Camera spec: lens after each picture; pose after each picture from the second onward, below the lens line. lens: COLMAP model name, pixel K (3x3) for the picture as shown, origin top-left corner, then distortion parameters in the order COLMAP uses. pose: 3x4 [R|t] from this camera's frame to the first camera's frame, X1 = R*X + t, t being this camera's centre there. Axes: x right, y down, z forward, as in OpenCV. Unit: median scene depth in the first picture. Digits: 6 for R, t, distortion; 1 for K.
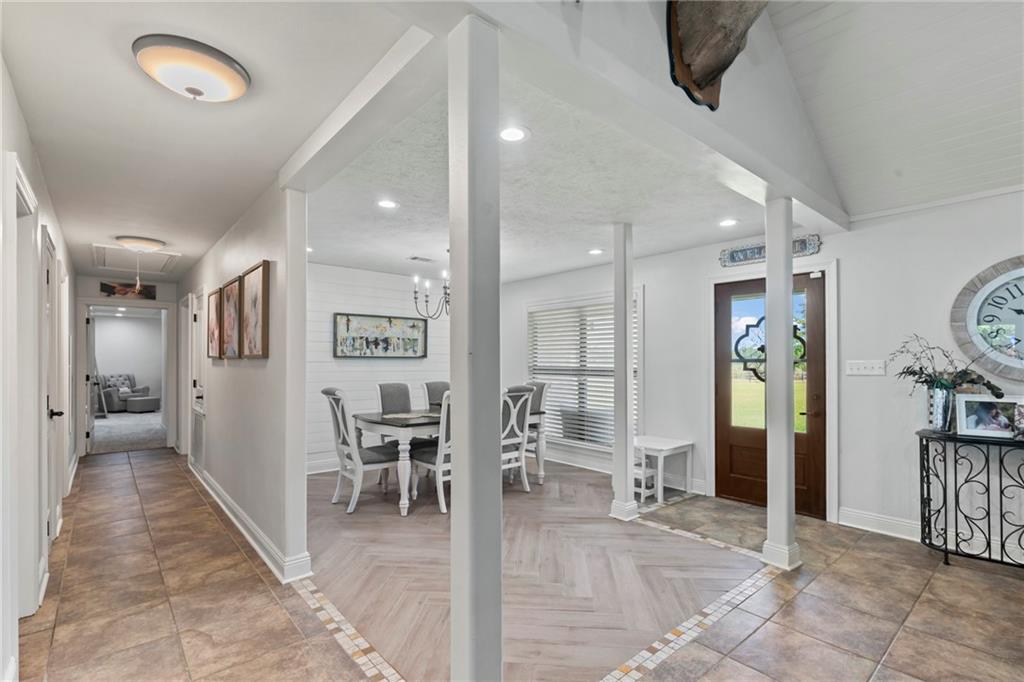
lens RADIAL K [[476.1, 0, 510.2], [0, 476.1, 357.7], [0, 0, 1]] dist [-0.004611, 0.000370]
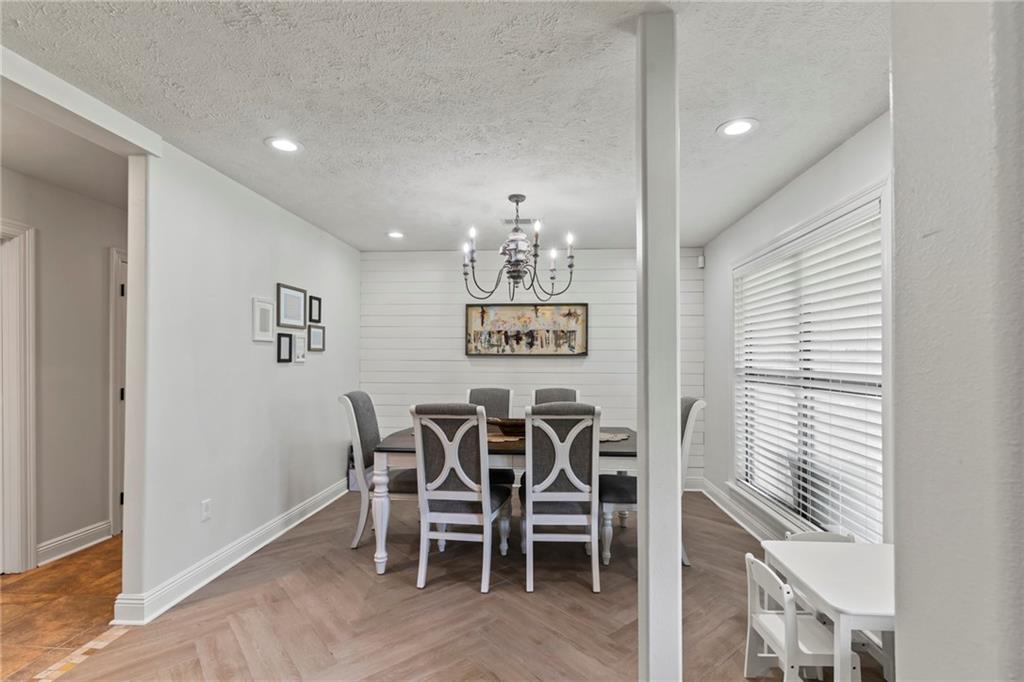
lens RADIAL K [[476.1, 0, 520.9], [0, 476.1, 356.4], [0, 0, 1]] dist [-0.004611, 0.000370]
pose [[0.712032, -0.003511, -0.702138, 0.311030], [0.003352, 0.999993, -0.001601, 0.002470], [0.702139, -0.001214, 0.712039, 0.449078]]
